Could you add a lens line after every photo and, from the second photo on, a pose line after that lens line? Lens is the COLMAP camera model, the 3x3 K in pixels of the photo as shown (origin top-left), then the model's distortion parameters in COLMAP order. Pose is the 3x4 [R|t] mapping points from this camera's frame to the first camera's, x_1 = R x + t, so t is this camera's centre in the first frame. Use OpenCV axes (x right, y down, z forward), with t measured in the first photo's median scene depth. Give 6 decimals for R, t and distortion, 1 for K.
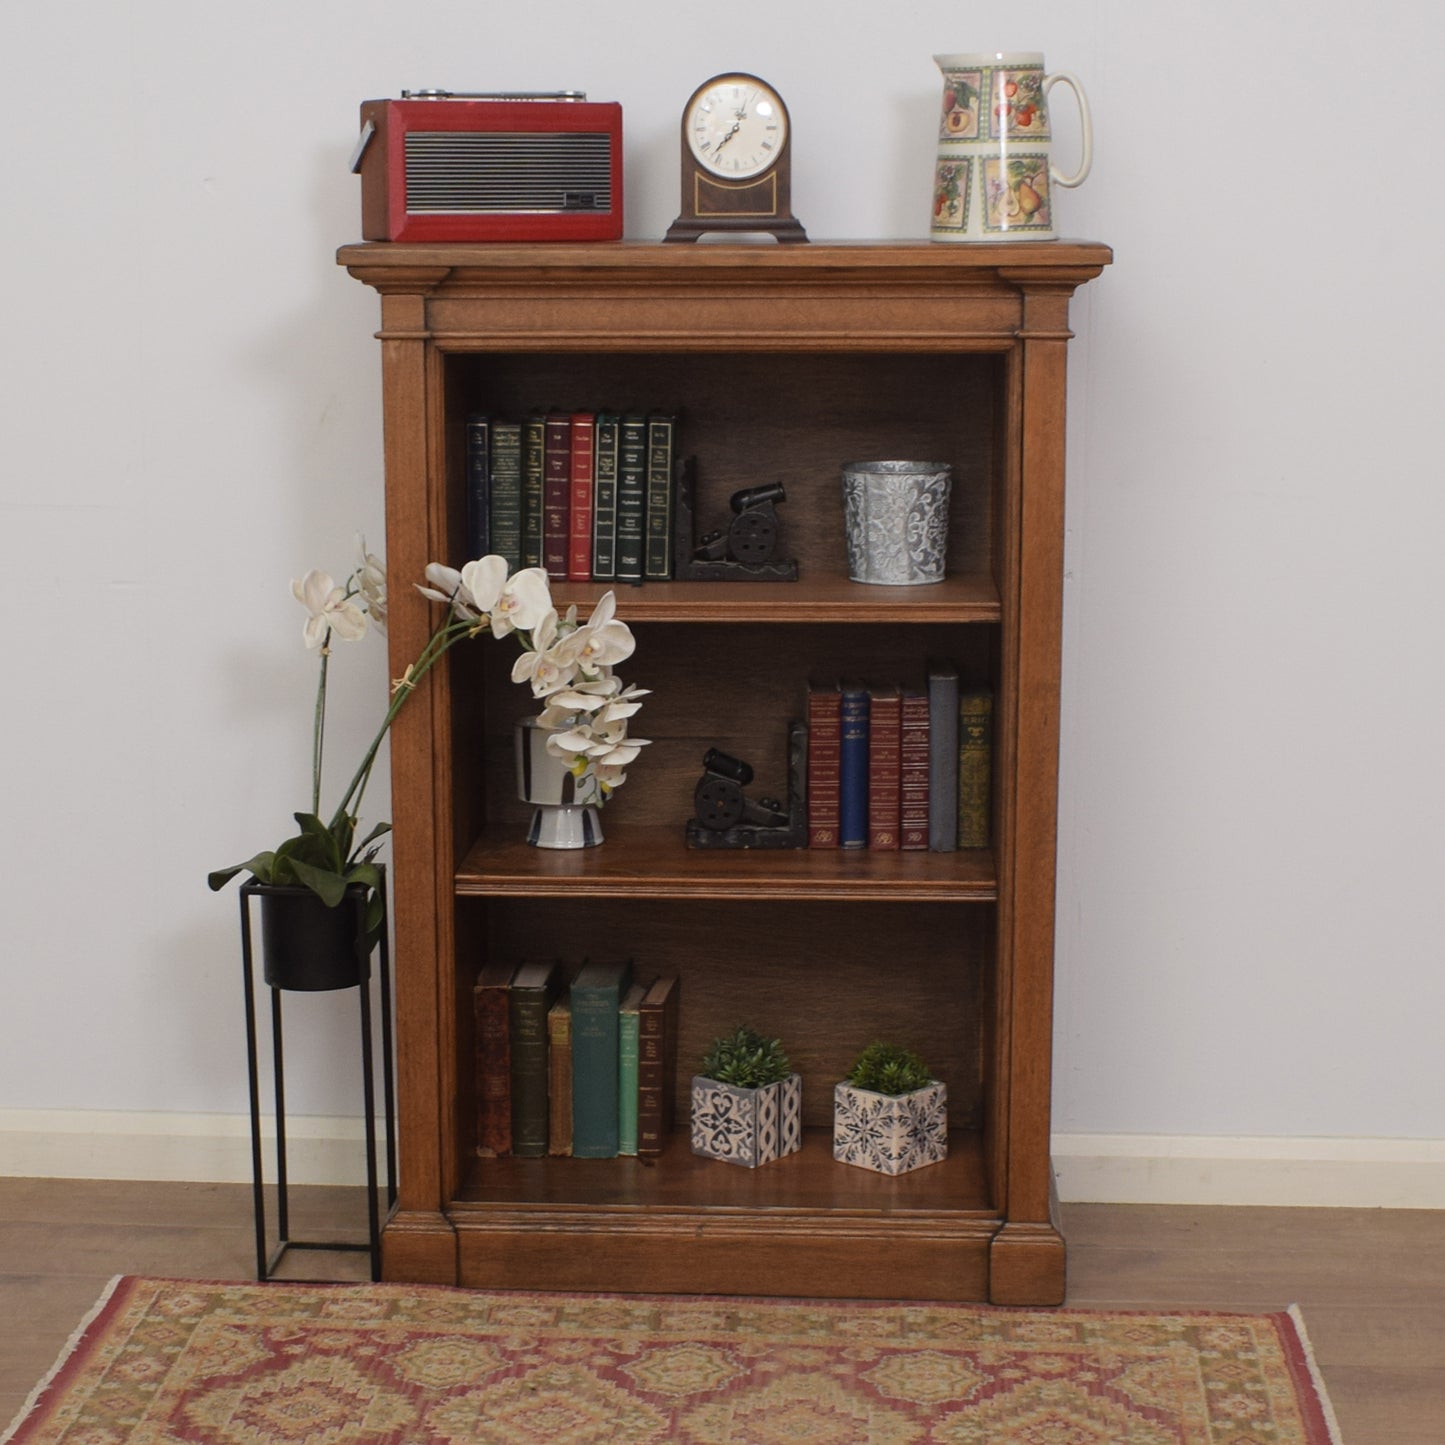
lens RADIAL K [[3125.9, 0, 696.5], [0, 3125.9, 851.2], [0, 0, 1]] dist [-0.084592, -0.200889]
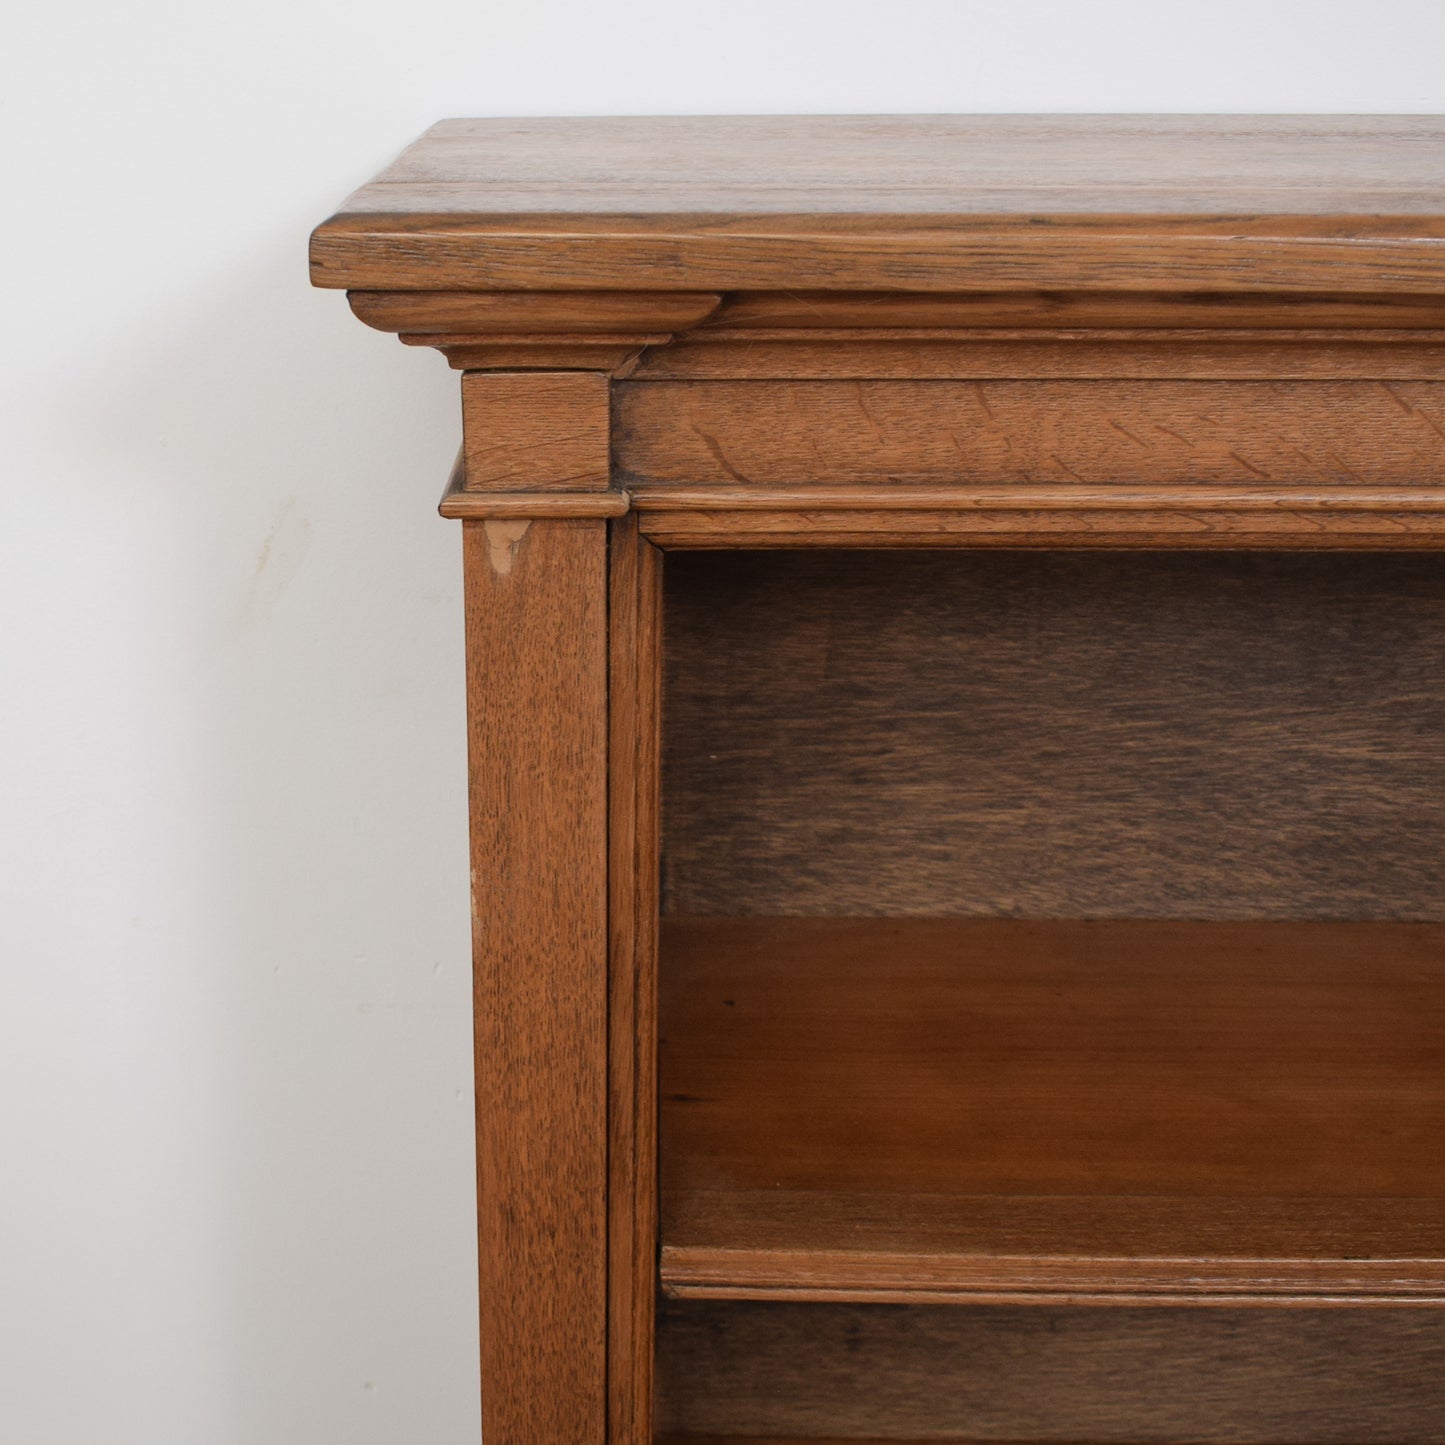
lens RADIAL K [[2240.5, 0, 479.1], [0, 2240.5, 725.7], [0, 0, 1]] dist [-0.084698, 0.001476]
pose [[0.999755, -0.009028, -0.020186, -0.092786], [0.011572, 0.991489, 0.129675, -0.167362], [0.018844, -0.129876, 0.991351, 0.761754]]
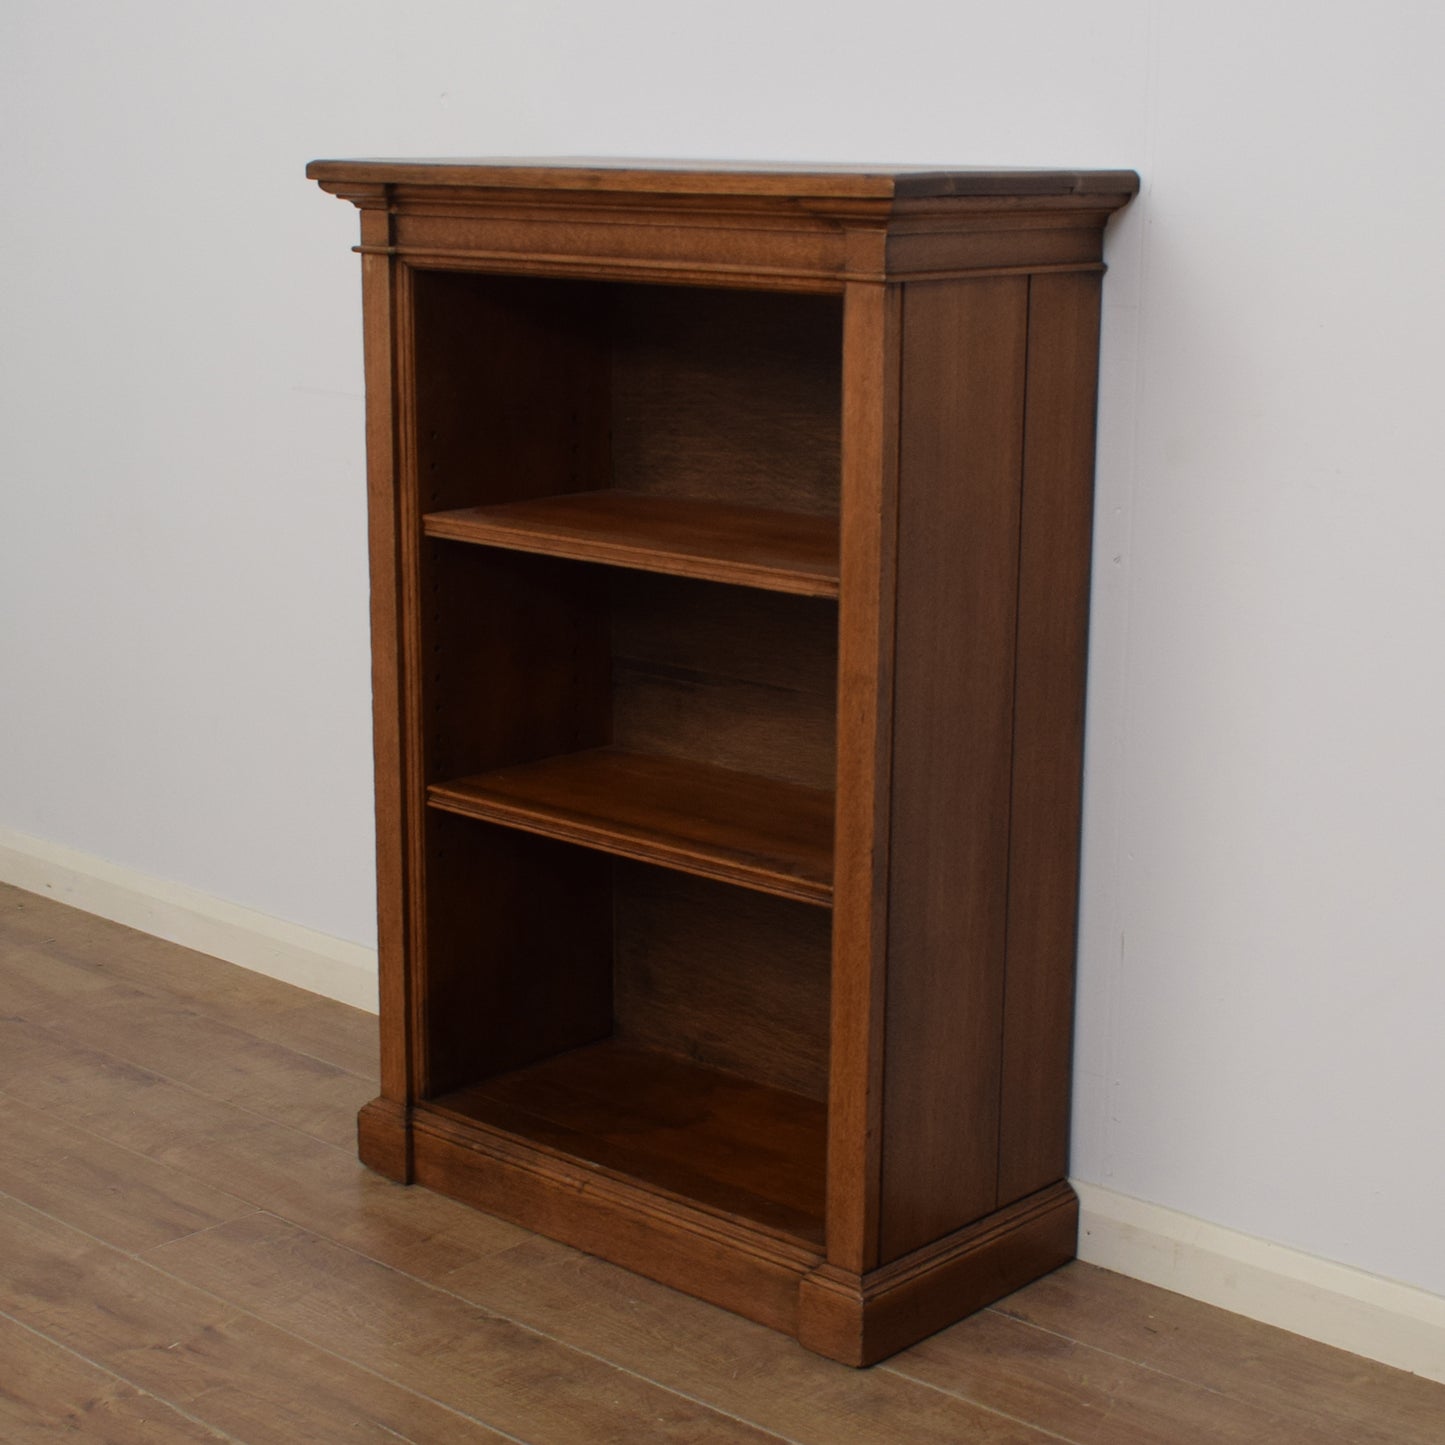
lens RADIAL K [[2720.9, 0, 722.1], [0, 2720.9, 774.4], [0, 0, 1]] dist [-0.091900, -0.035313]
pose [[0.776984, 0.157869, -0.609404, 0.541981], [-0.138181, 0.987206, 0.079561, -0.080226], [0.614168, 0.022391, 0.788858, 0.366038]]
